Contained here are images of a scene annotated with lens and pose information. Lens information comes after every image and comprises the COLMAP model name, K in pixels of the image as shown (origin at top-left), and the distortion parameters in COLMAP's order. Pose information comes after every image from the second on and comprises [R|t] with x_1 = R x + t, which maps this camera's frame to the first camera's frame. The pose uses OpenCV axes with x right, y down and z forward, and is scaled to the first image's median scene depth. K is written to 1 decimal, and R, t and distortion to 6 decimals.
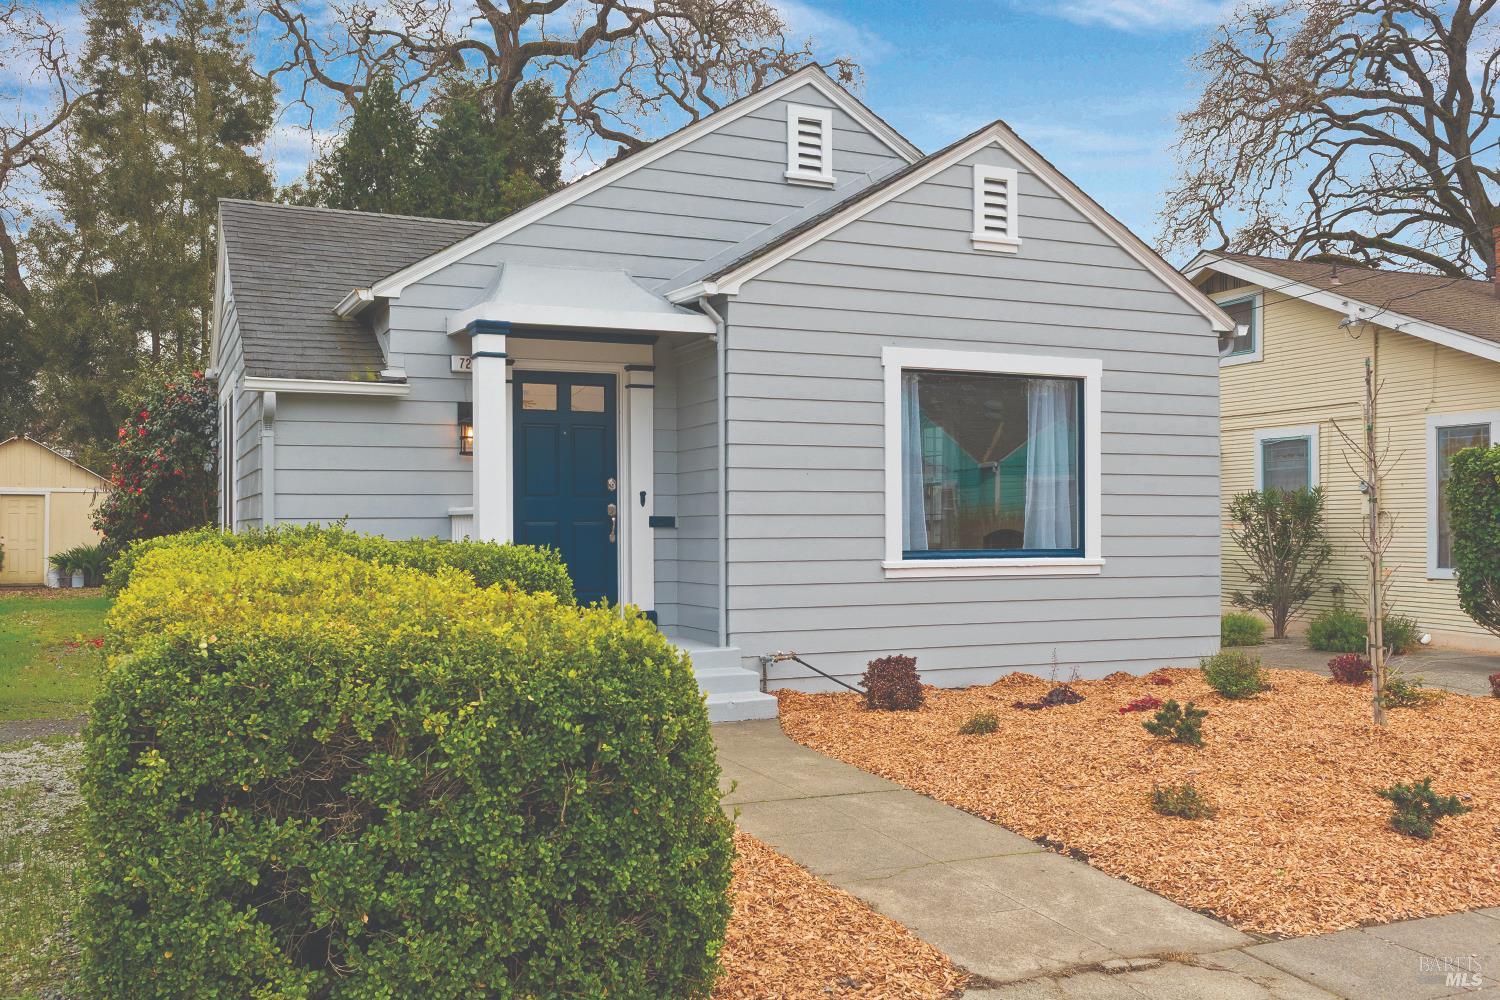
lens RADIAL K [[1165.5, 0, 750.0], [0, 1165.5, 500.0], [0, 0, 1]] dist [0.007504, -0.009759]
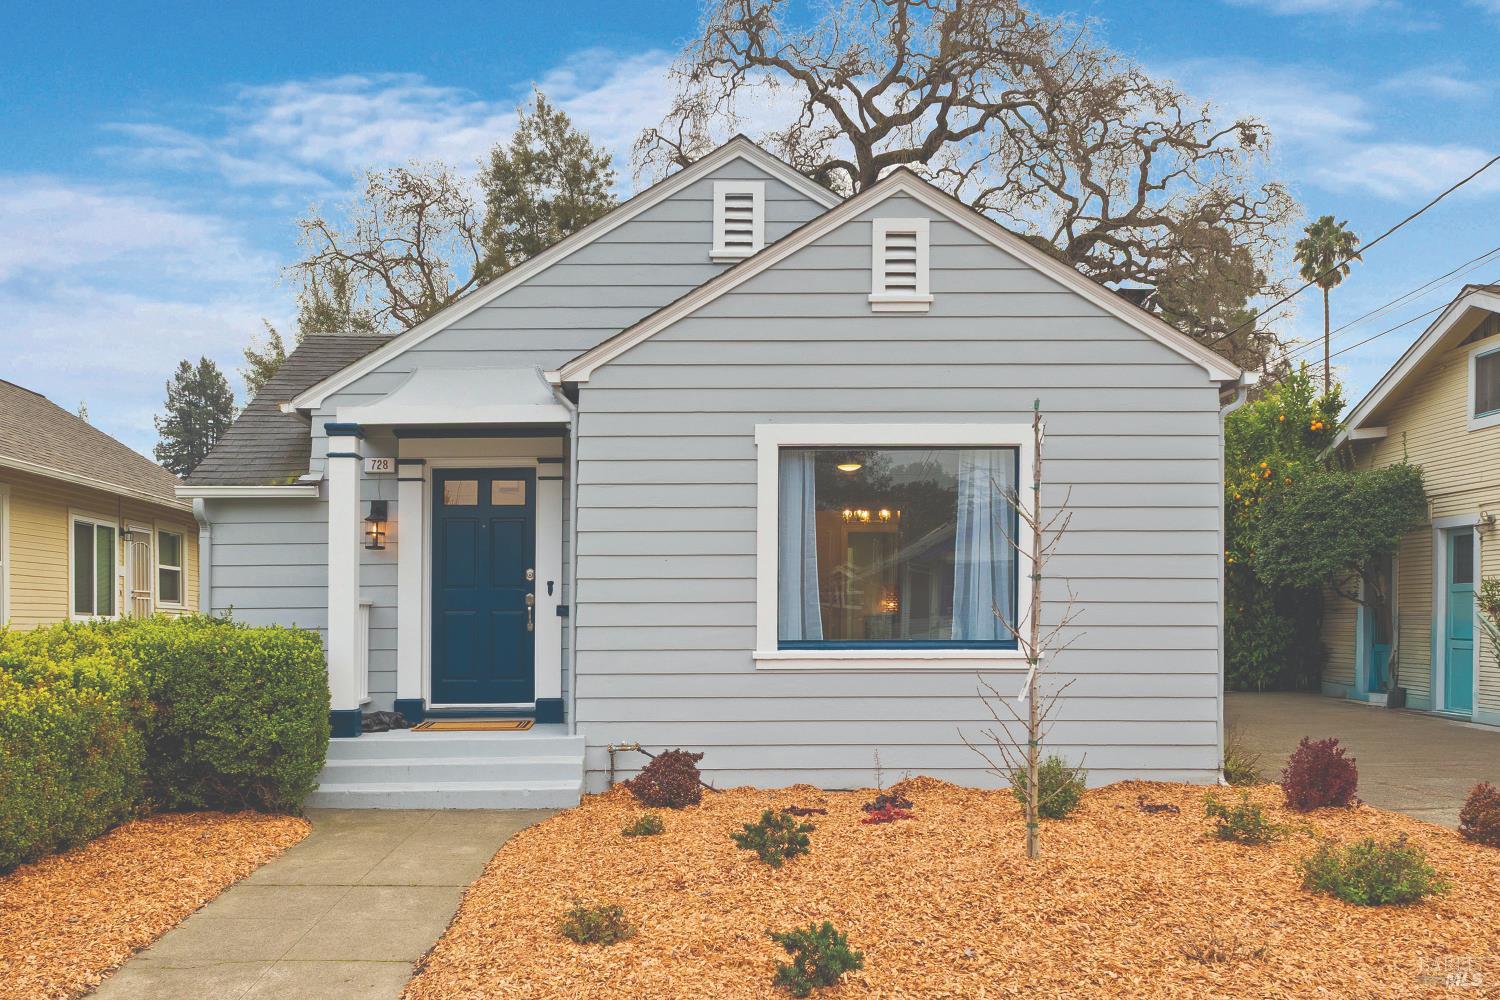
lens RADIAL K [[1126.0, 0, 749.4], [0, 1126.0, 604.7], [0, 0, 1]] dist [-0.009092, 0.001709]
pose [[0.931886, -0.005811, -0.362705, 0.421428], [0.008869, 0.999938, 0.006765, 0.008051], [0.362643, -0.009520, 0.931879, 0.140232]]
